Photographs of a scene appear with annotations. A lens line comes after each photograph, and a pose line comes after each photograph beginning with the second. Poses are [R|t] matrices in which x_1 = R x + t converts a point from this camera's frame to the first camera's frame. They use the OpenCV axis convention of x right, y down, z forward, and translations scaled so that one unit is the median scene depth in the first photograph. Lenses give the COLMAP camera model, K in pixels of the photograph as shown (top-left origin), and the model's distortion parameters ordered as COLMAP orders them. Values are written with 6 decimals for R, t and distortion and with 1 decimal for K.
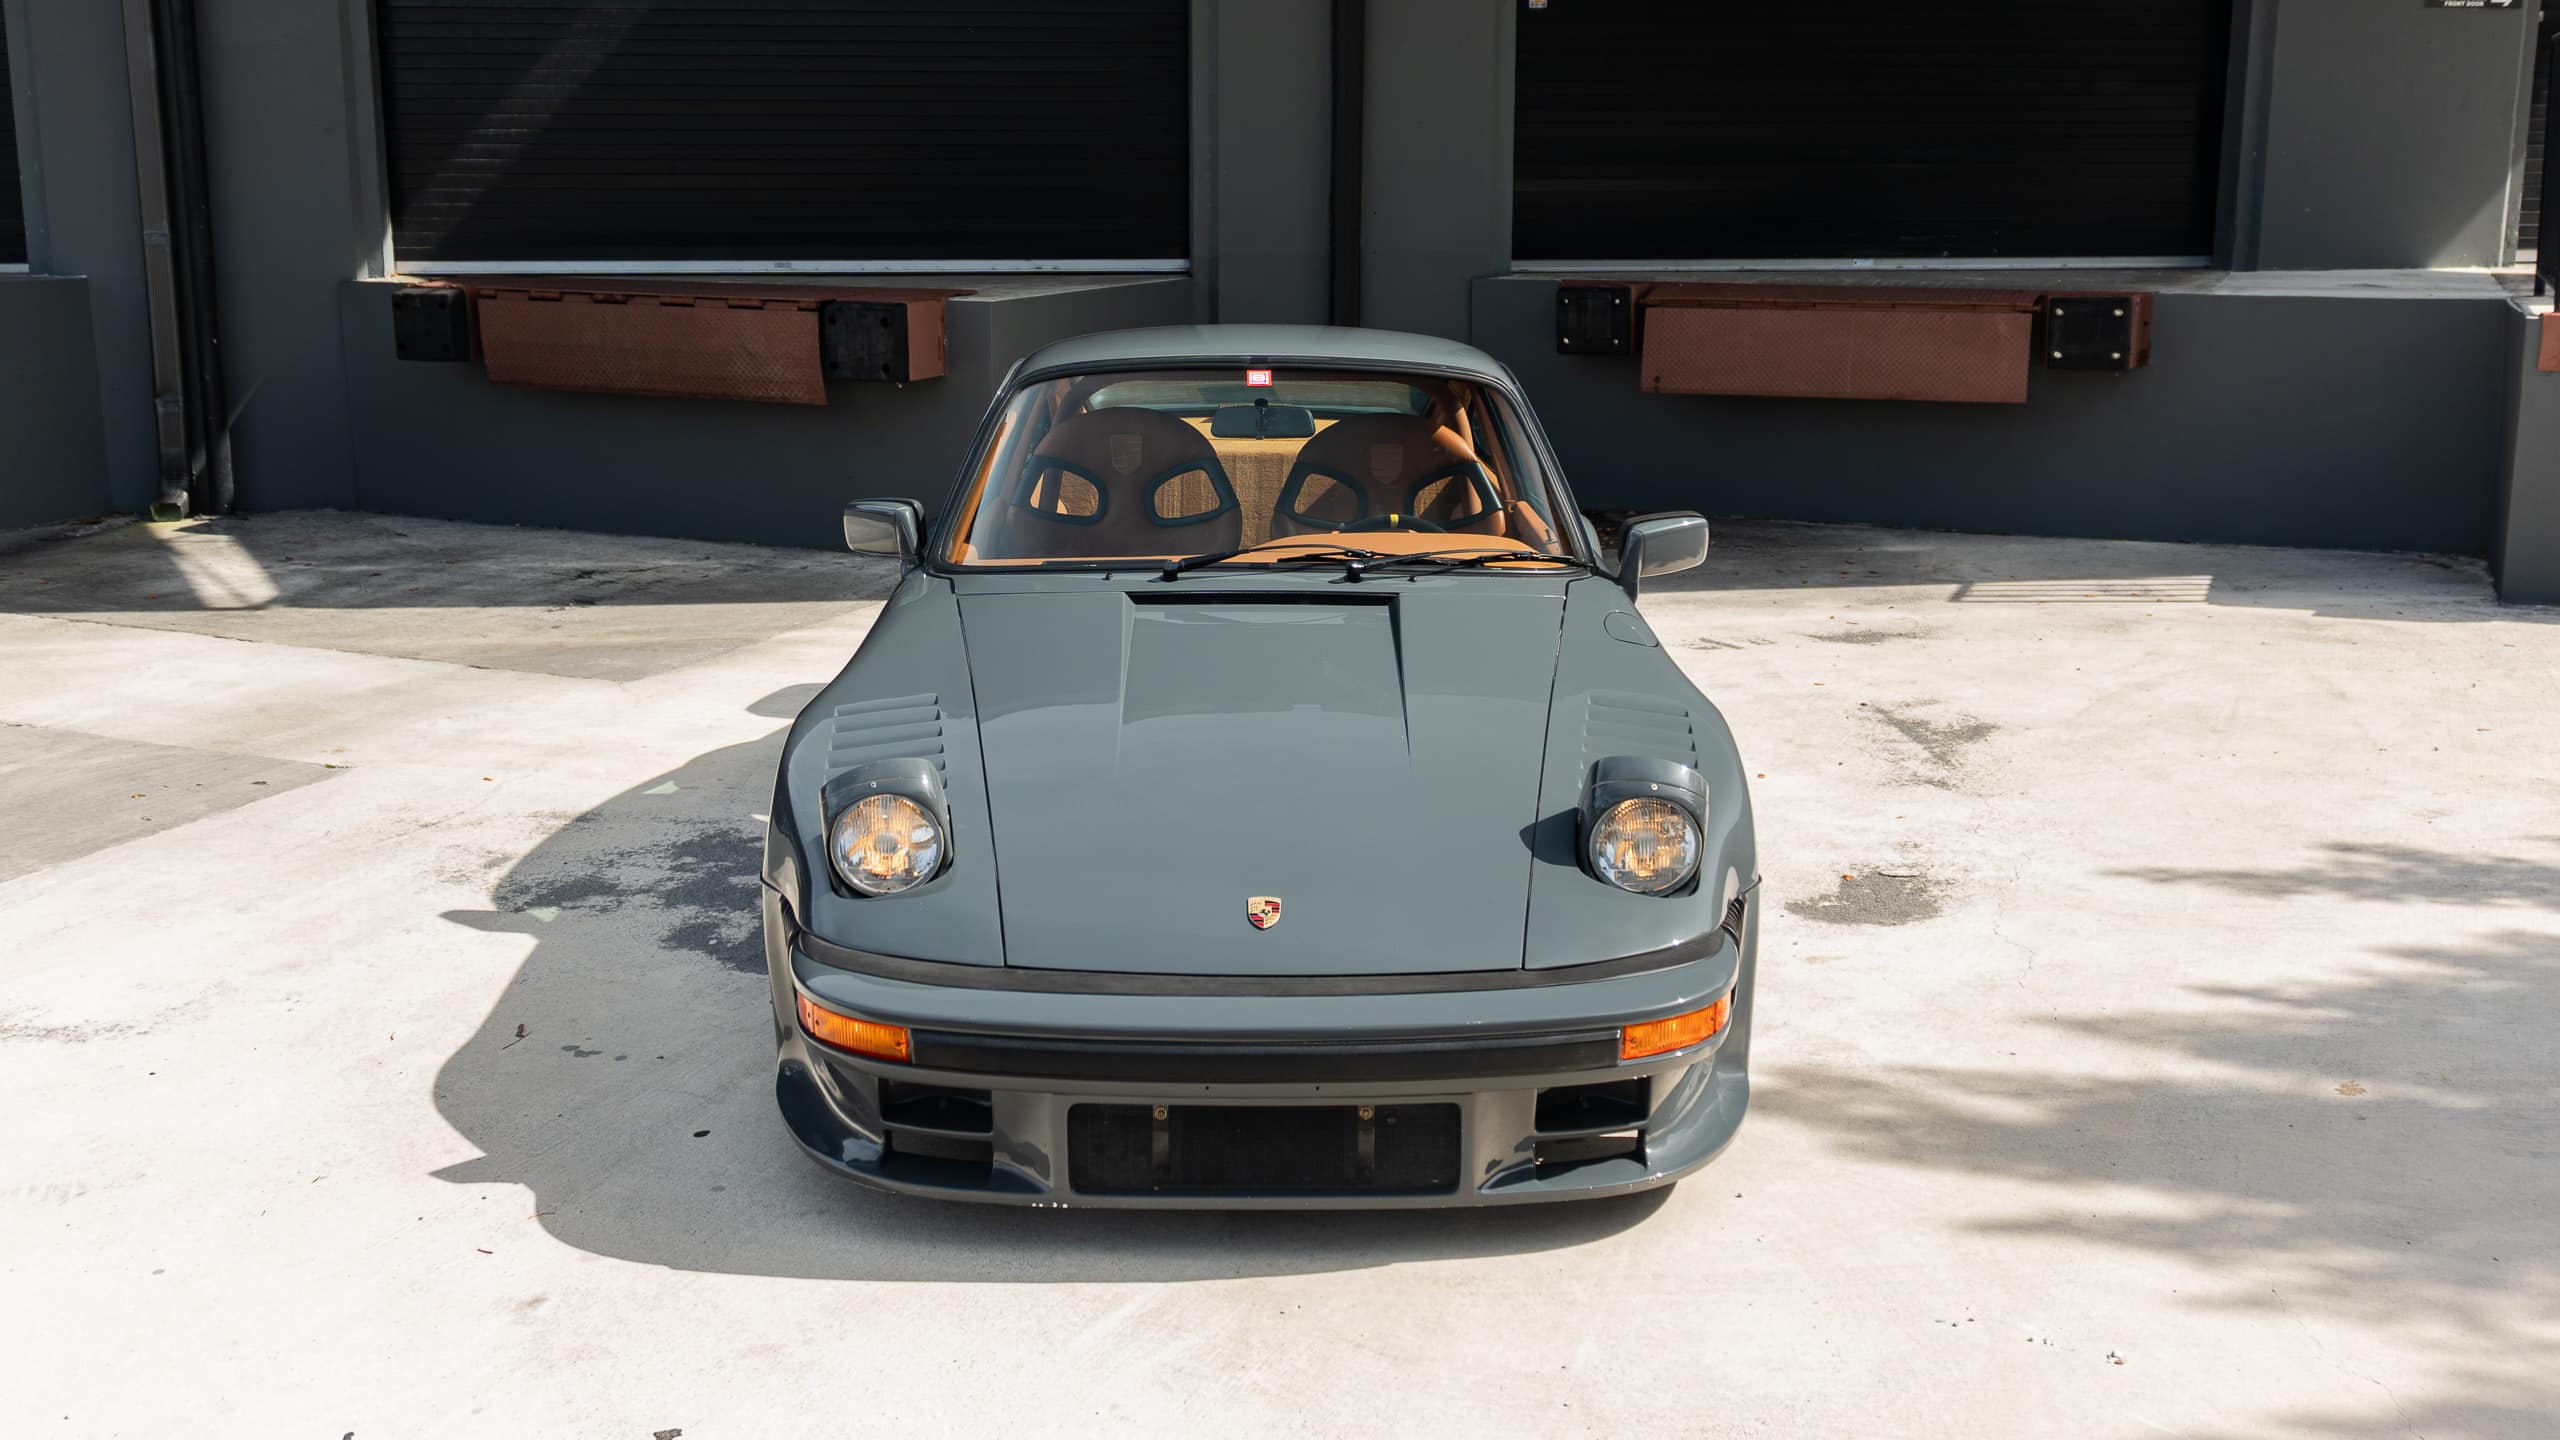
lens RADIAL K [[2423.1, 0, 1256.6], [0, 2423.1, 674.1], [0, 0, 1]] dist [-0.010657, 0.000000]
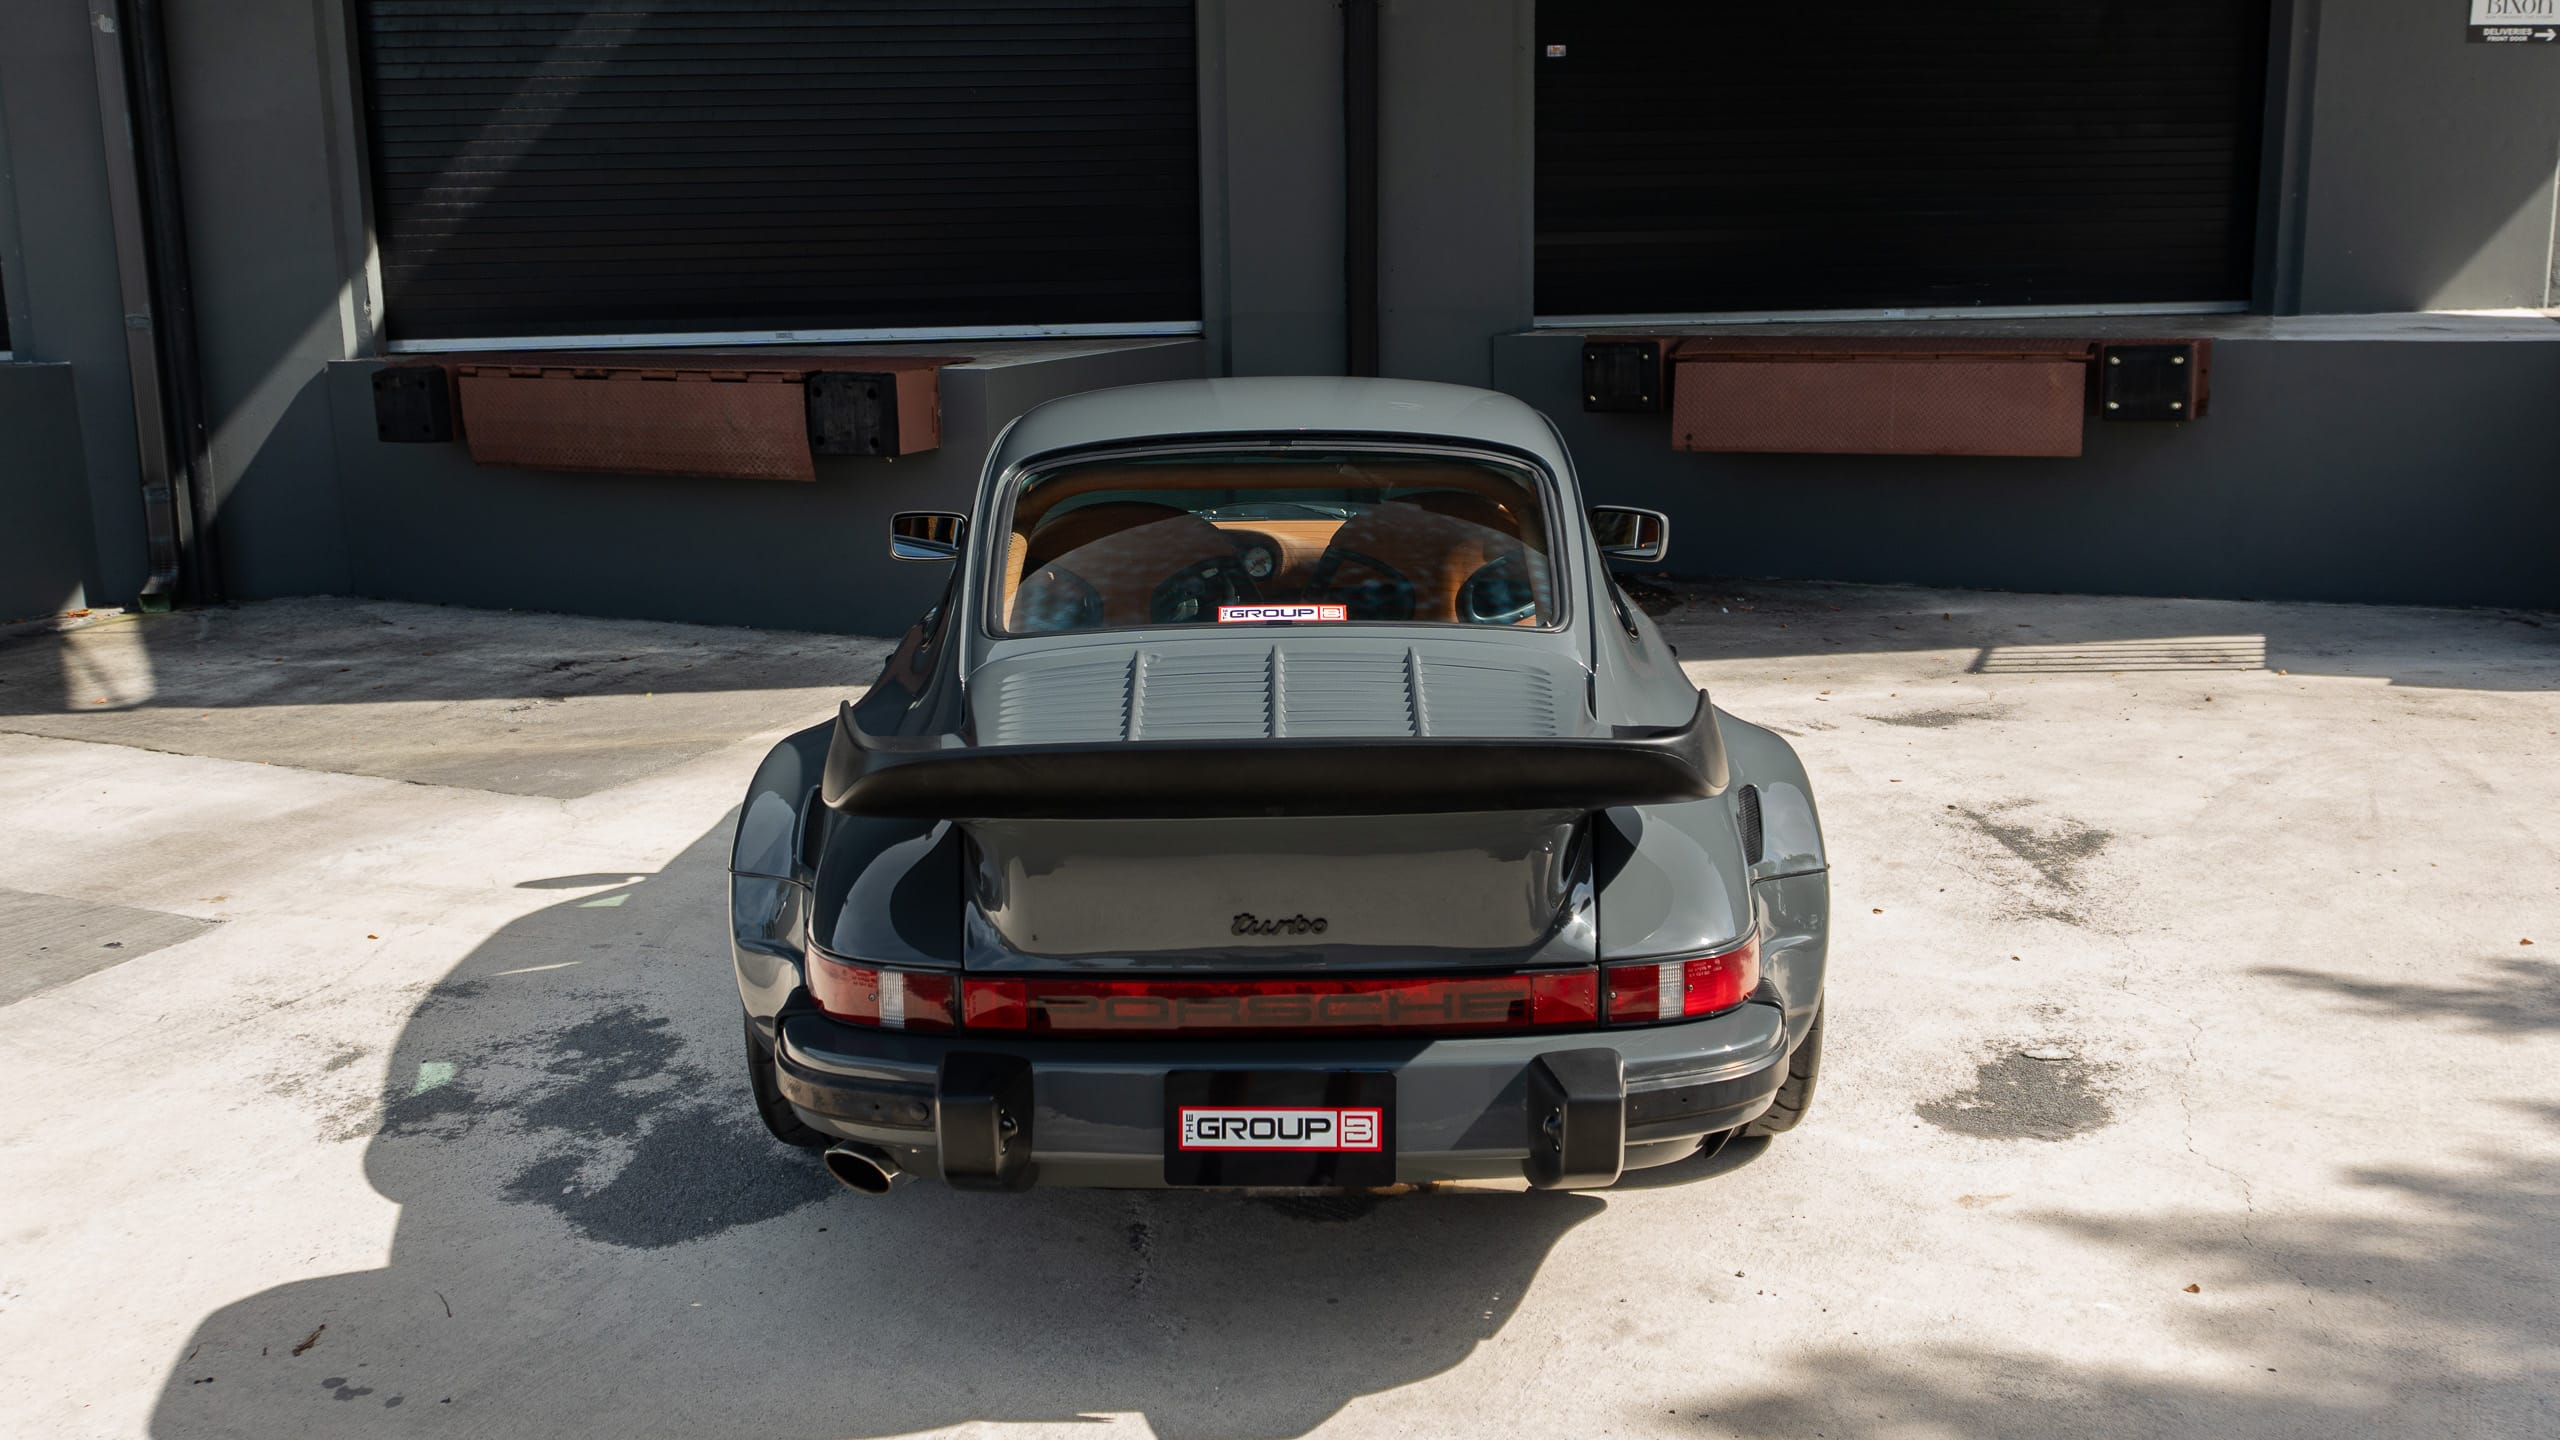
lens RADIAL K [[2181.5, 0, 1259.4], [0, 2181.5, 694.3], [0, 0, 1]] dist [-0.037760, 0.021233]
pose [[0.999741, -0.016429, -0.015718, 0.012809], [0.016411, 0.999864, -0.001298, -0.038890], [0.015737, 0.001040, 0.999876, 0.244047]]
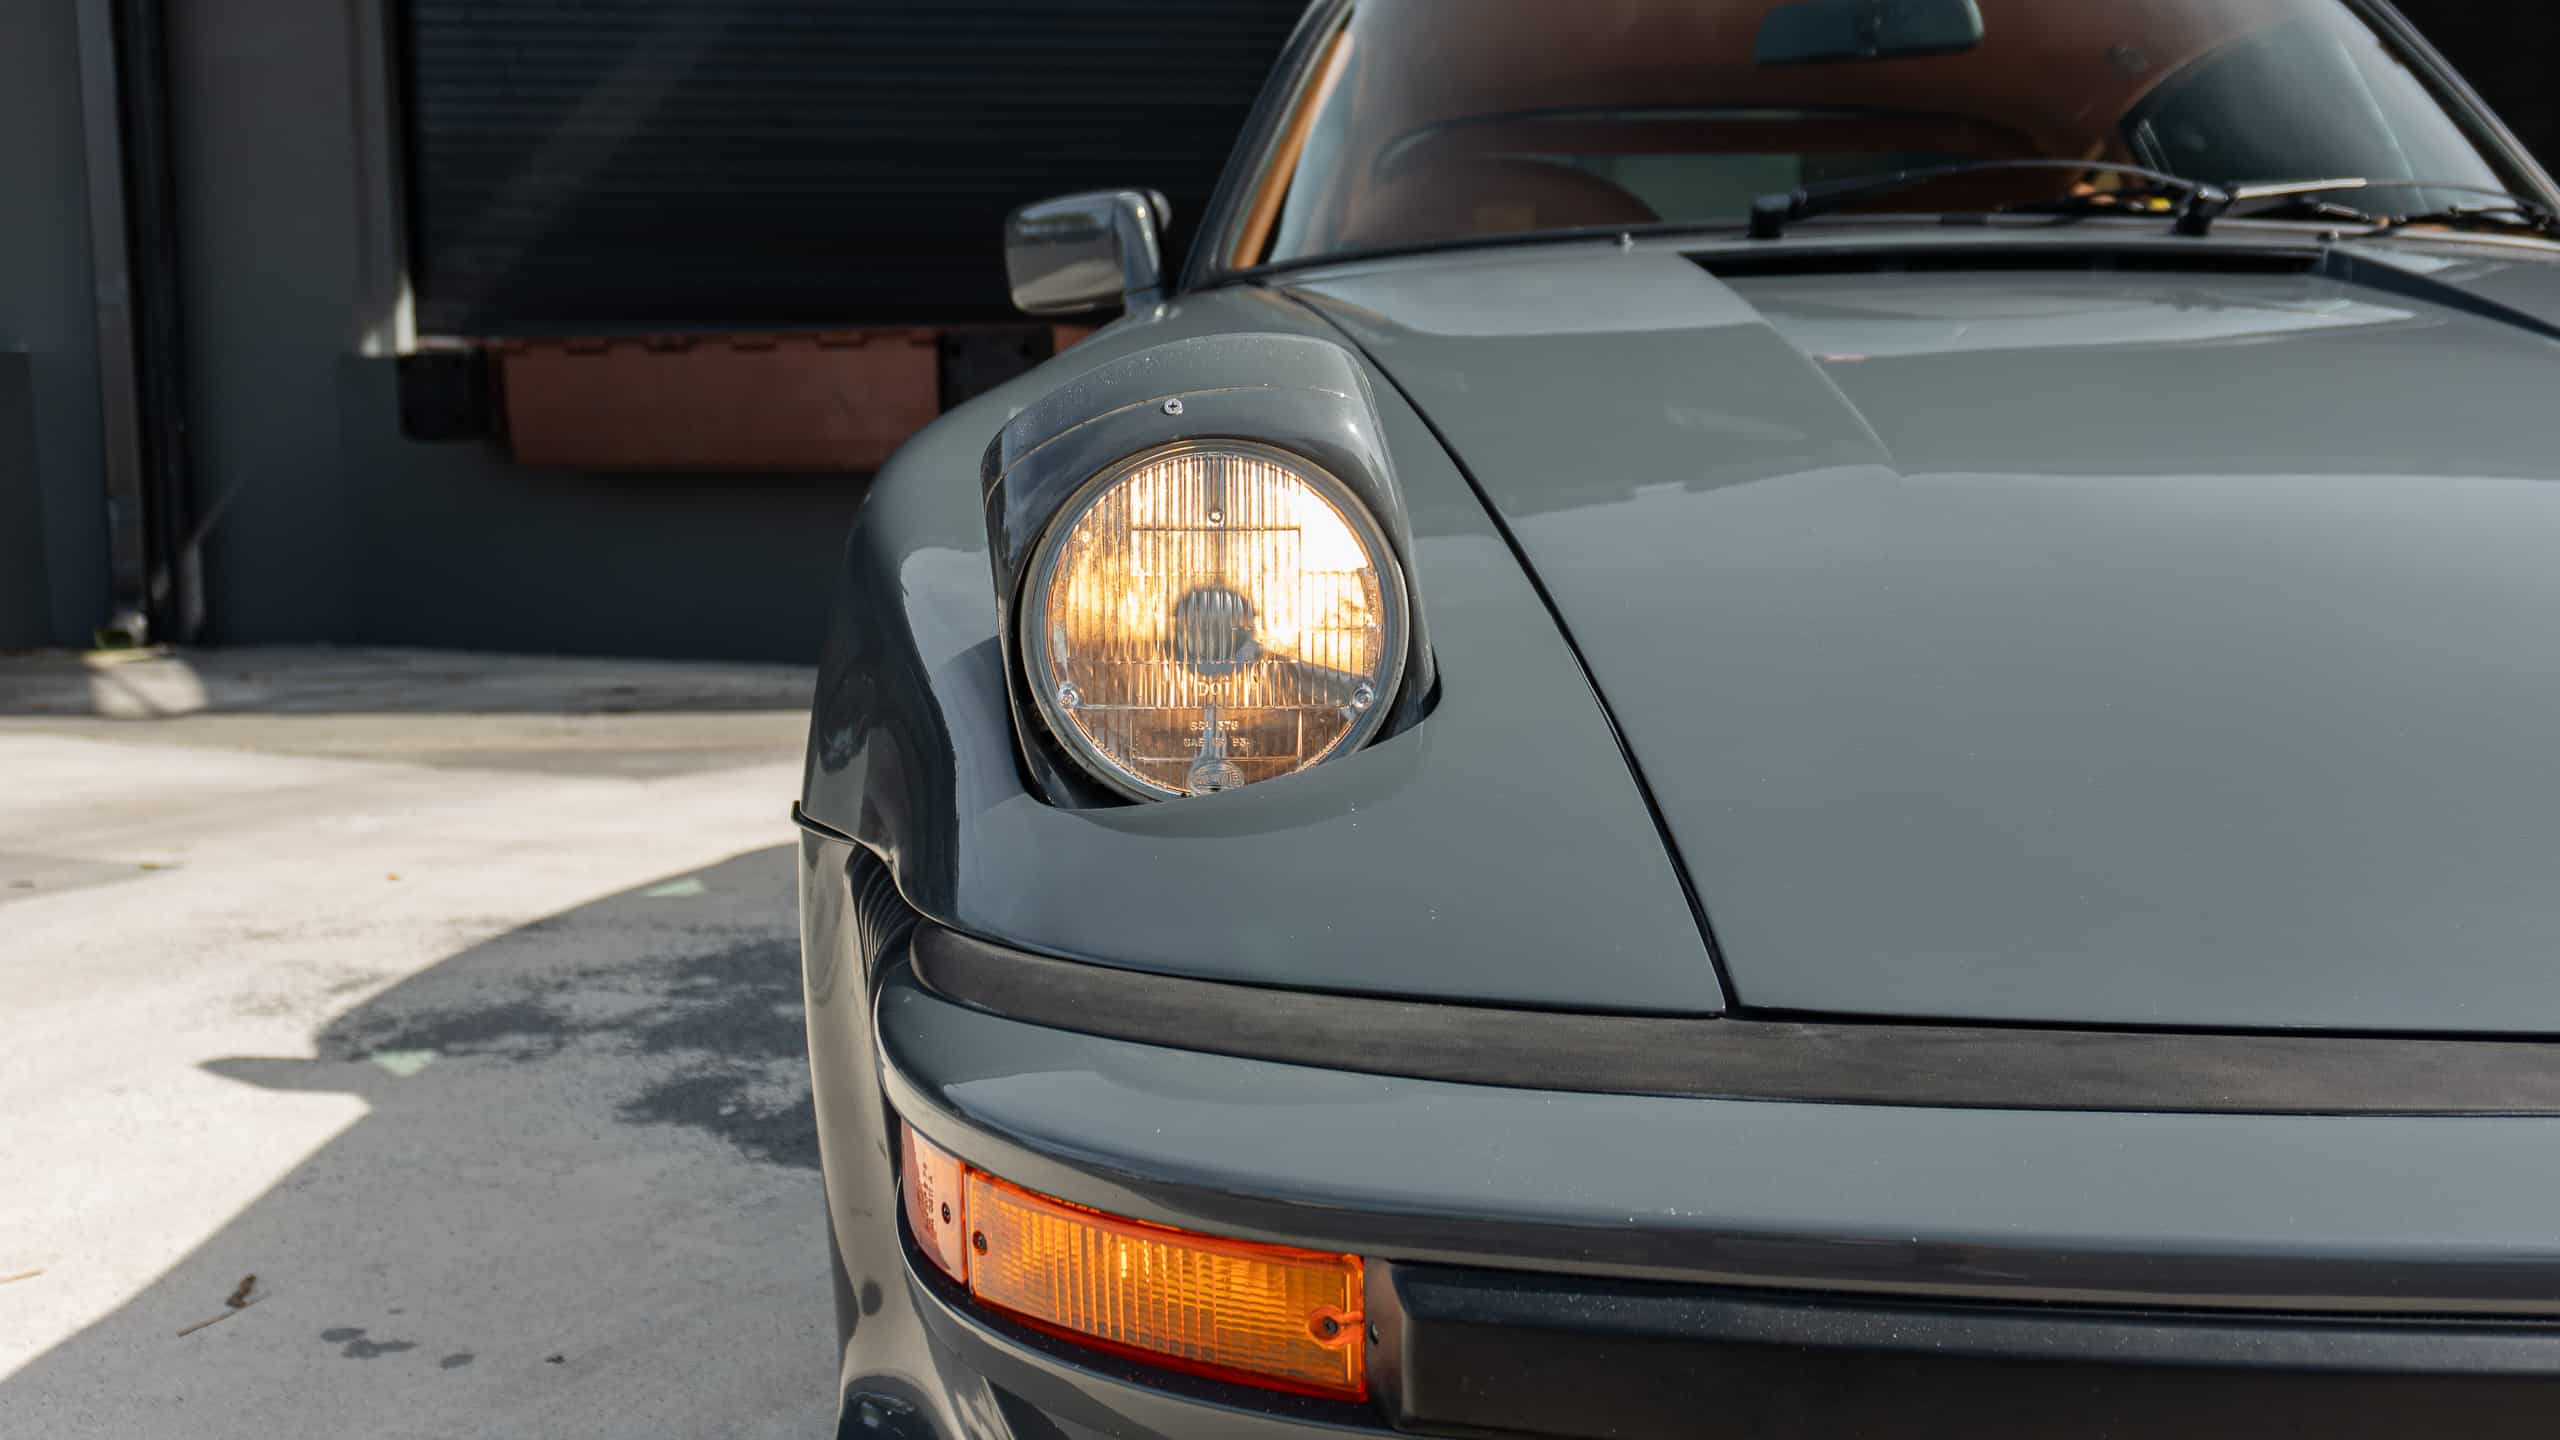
lens RADIAL K [[2369.3, 0, 1268.9], [0, 2369.3, 777.4], [0, 0, 1]] dist [-0.010718, 0.000000]
pose [[0.999390, -0.003112, -0.034778, -0.083689], [0.000414, 0.997008, -0.077301, 0.067489], [0.034914, 0.077240, 0.996401, 0.441294]]
